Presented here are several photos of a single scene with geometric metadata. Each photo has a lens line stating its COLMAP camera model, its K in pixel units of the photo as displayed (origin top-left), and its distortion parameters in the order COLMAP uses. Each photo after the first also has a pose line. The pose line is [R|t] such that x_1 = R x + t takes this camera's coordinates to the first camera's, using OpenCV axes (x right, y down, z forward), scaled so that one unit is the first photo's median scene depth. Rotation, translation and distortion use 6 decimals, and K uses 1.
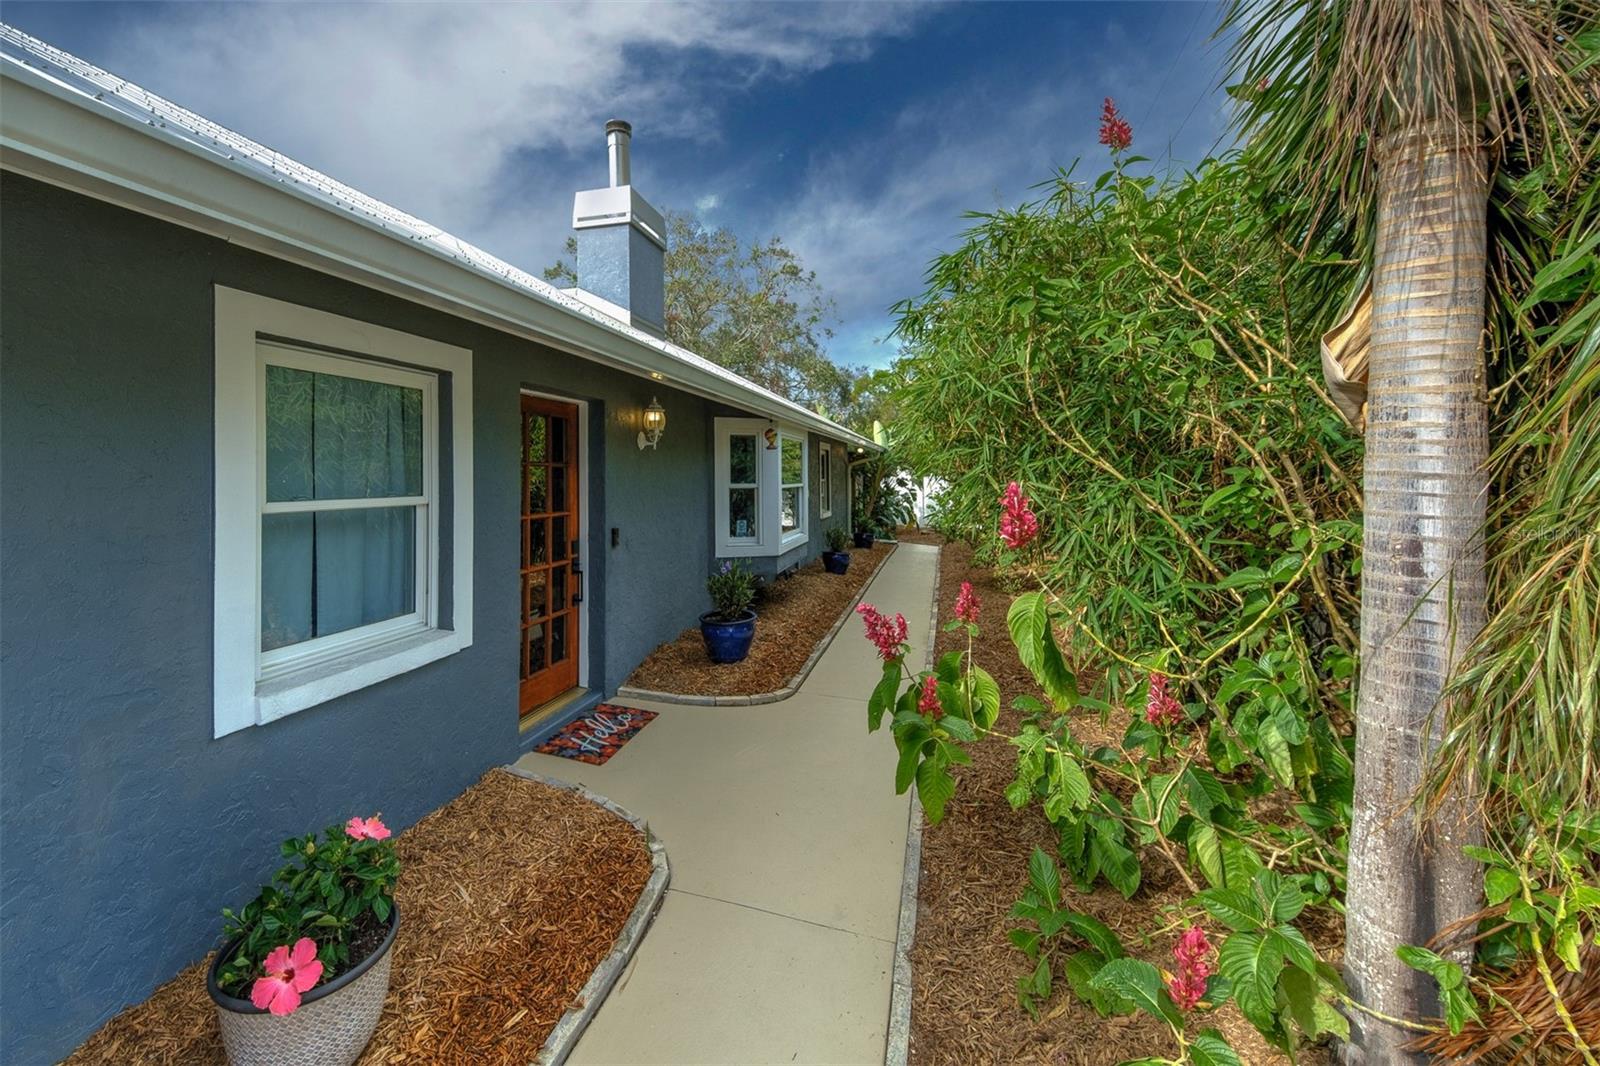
lens RADIAL K [[665.7, 0, 740.0], [0, 665.7, 466.8], [0, 0, 1]] dist [0.000119, -0.000255]
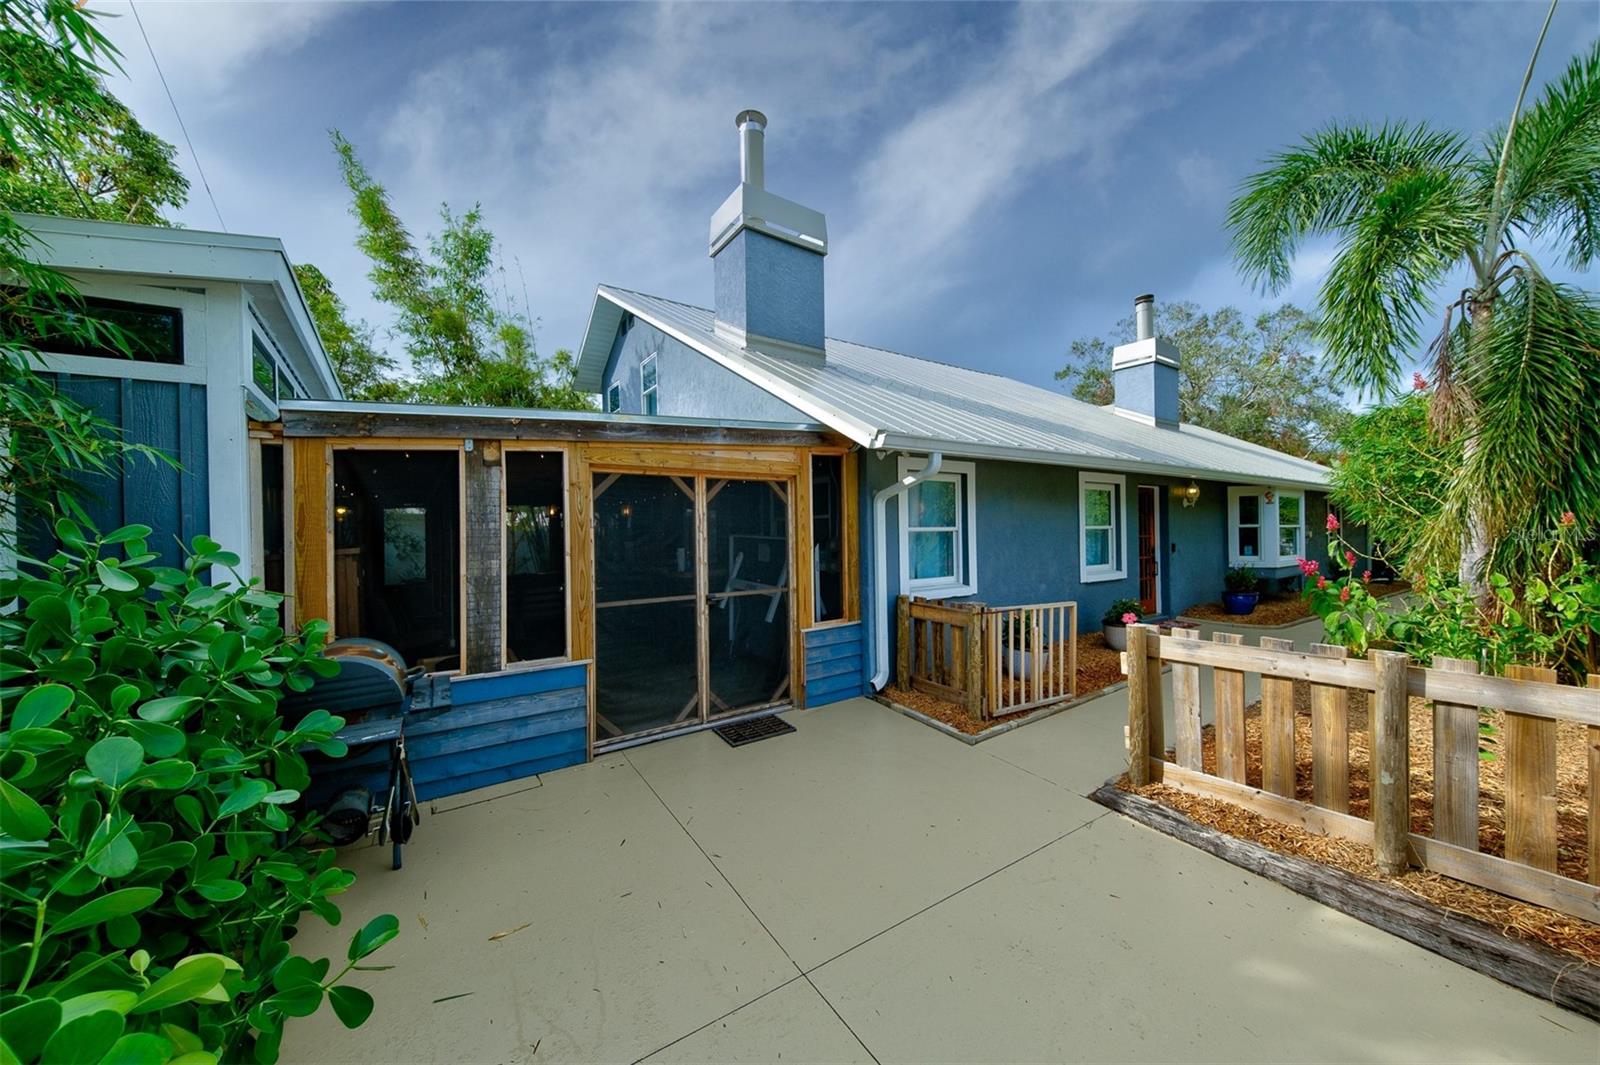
lens RADIAL K [[561.6, 0, 792.2], [0, 561.6, 533.2], [0, 0, 1]] dist [0.000926, -0.000088]
pose [[0.779123, -0.004745, -0.626853, -0.004700], [0.015901, 0.999799, 0.012195, 0.011782], [0.626670, -0.019469, 0.779042, -0.863402]]
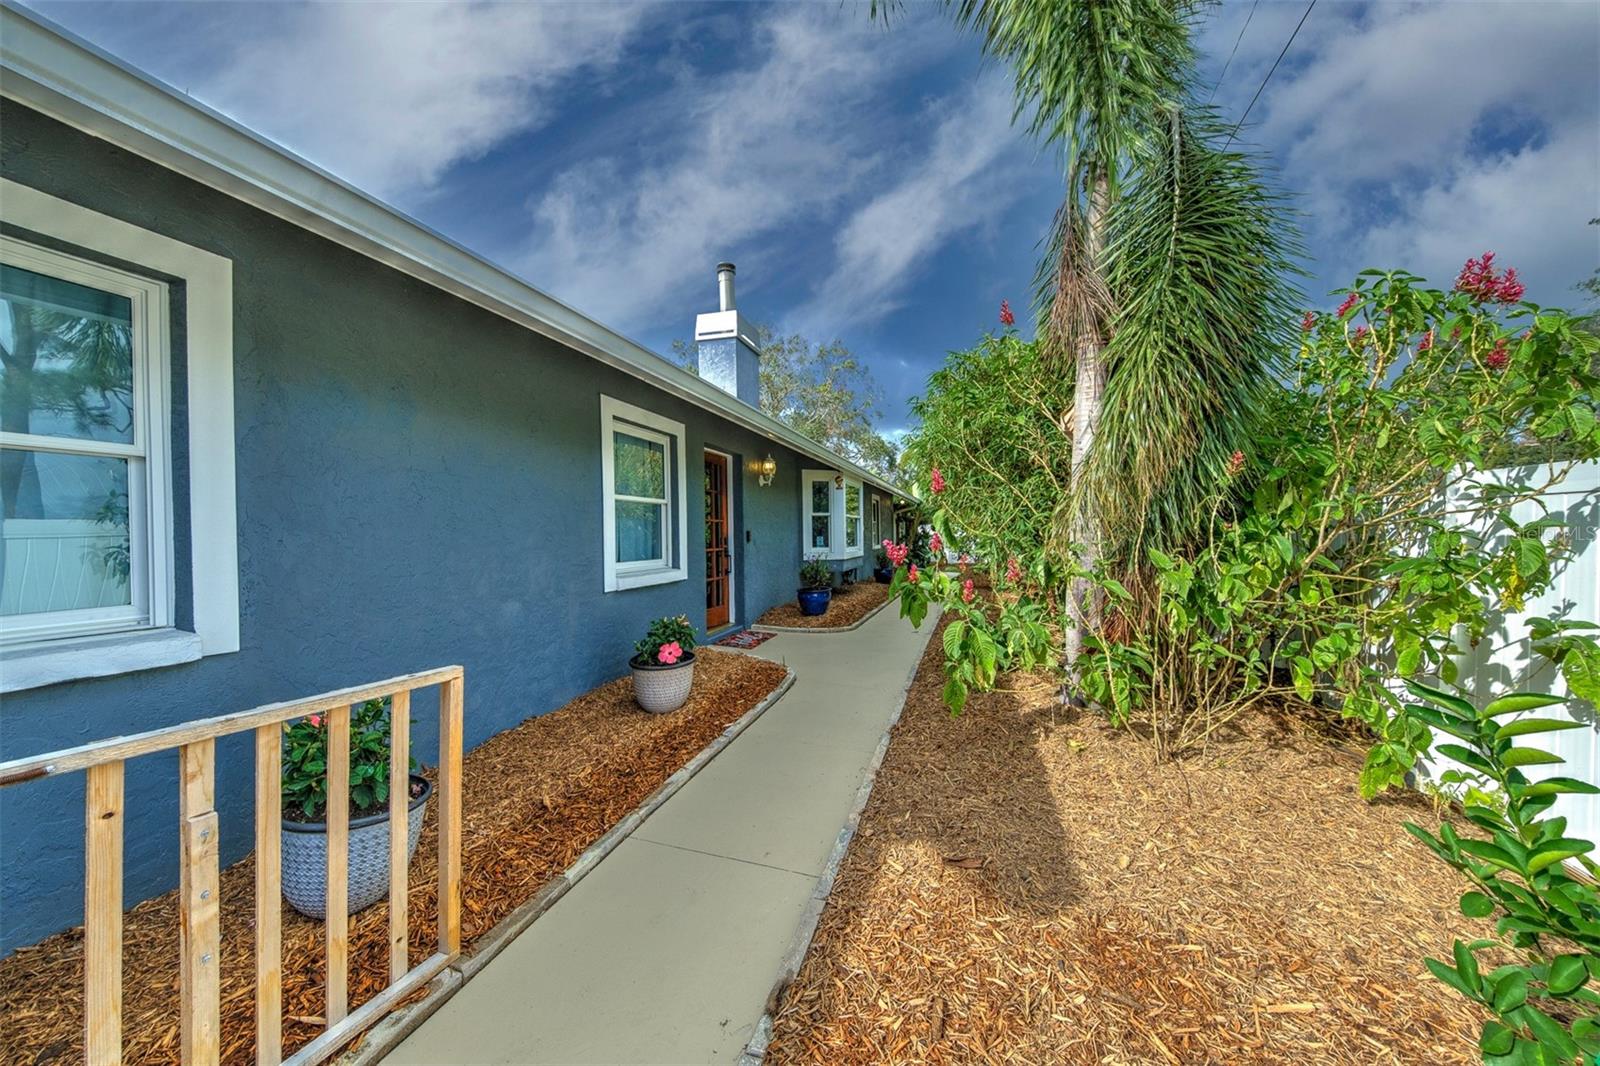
lens RADIAL K [[552.2, 0, 810.7], [0, 552.2, 543.0], [0, 0, 1]] dist [0.001185, 0.000007]
pose [[0.999954, -0.007925, 0.005357, -0.026551], [0.007766, 0.999547, 0.029089, 0.058625], [-0.005586, -0.029046, 0.999562, -0.284789]]
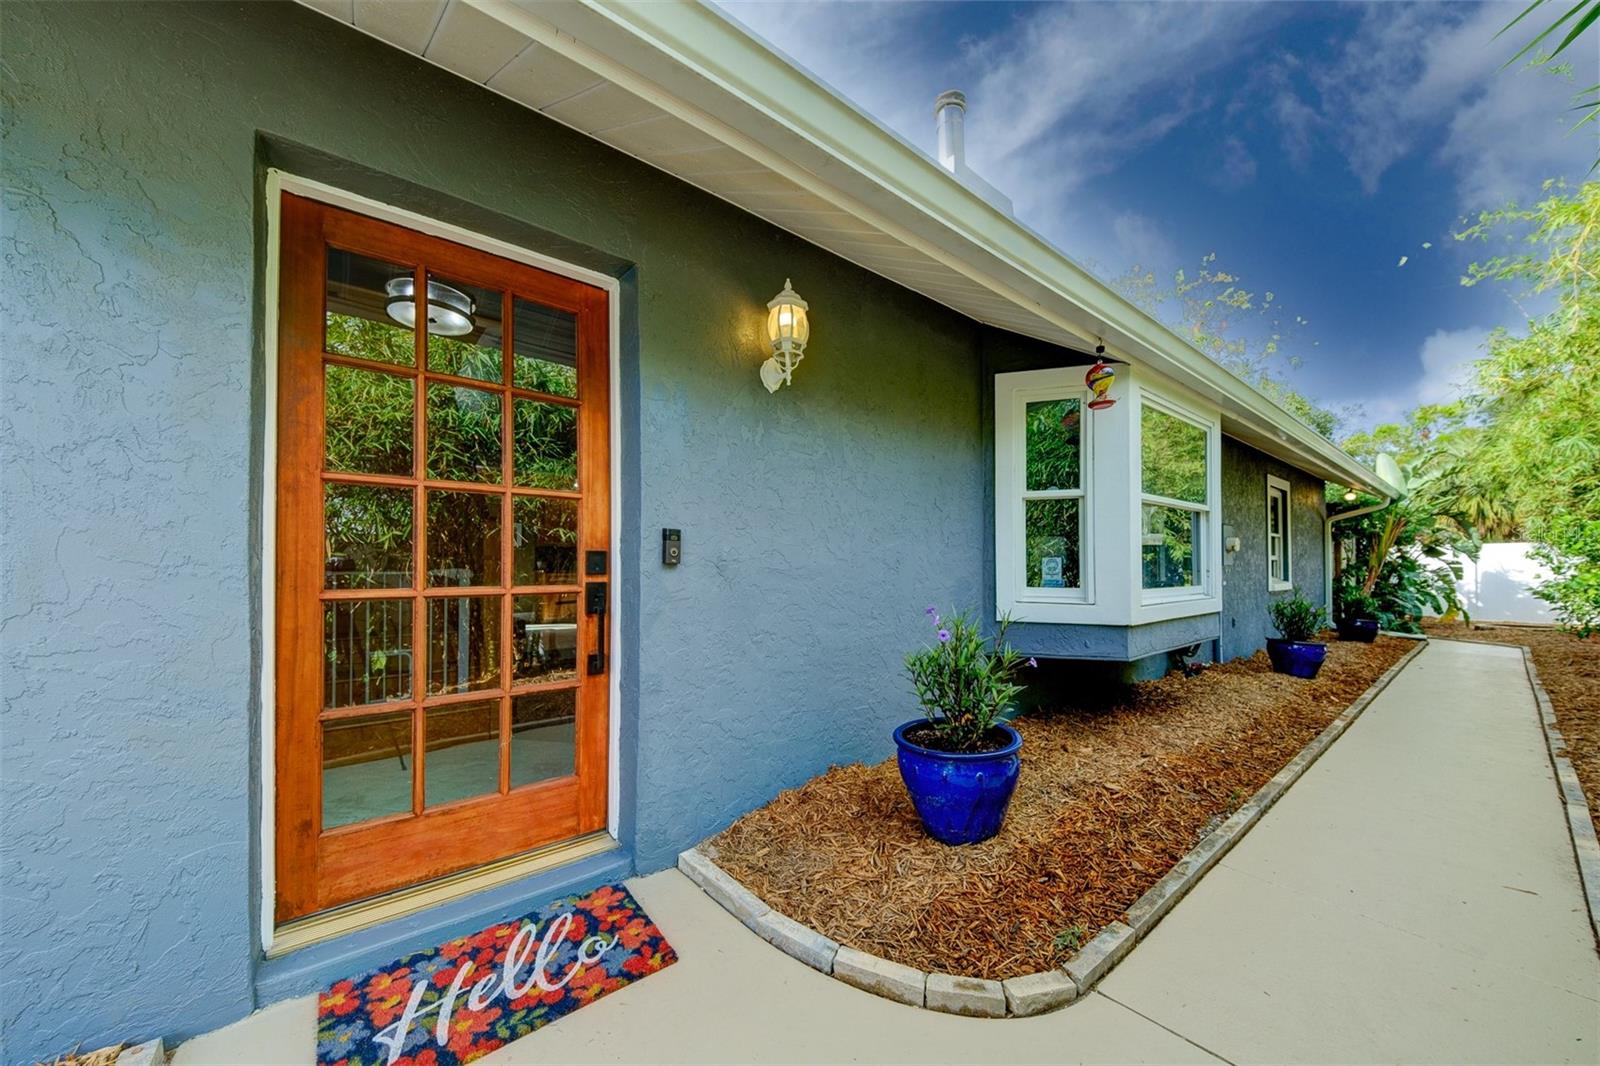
lens RADIAL K [[591.4, 0, 797.1], [0, 591.4, 548.9], [0, 0, 1]] dist [-0.009088, -0.000562]
pose [[0.836570, -0.008025, -0.547802, 0.093669], [0.002402, 0.999937, -0.010982, 0.079584], [0.547855, 0.007871, 0.836536, 0.484034]]
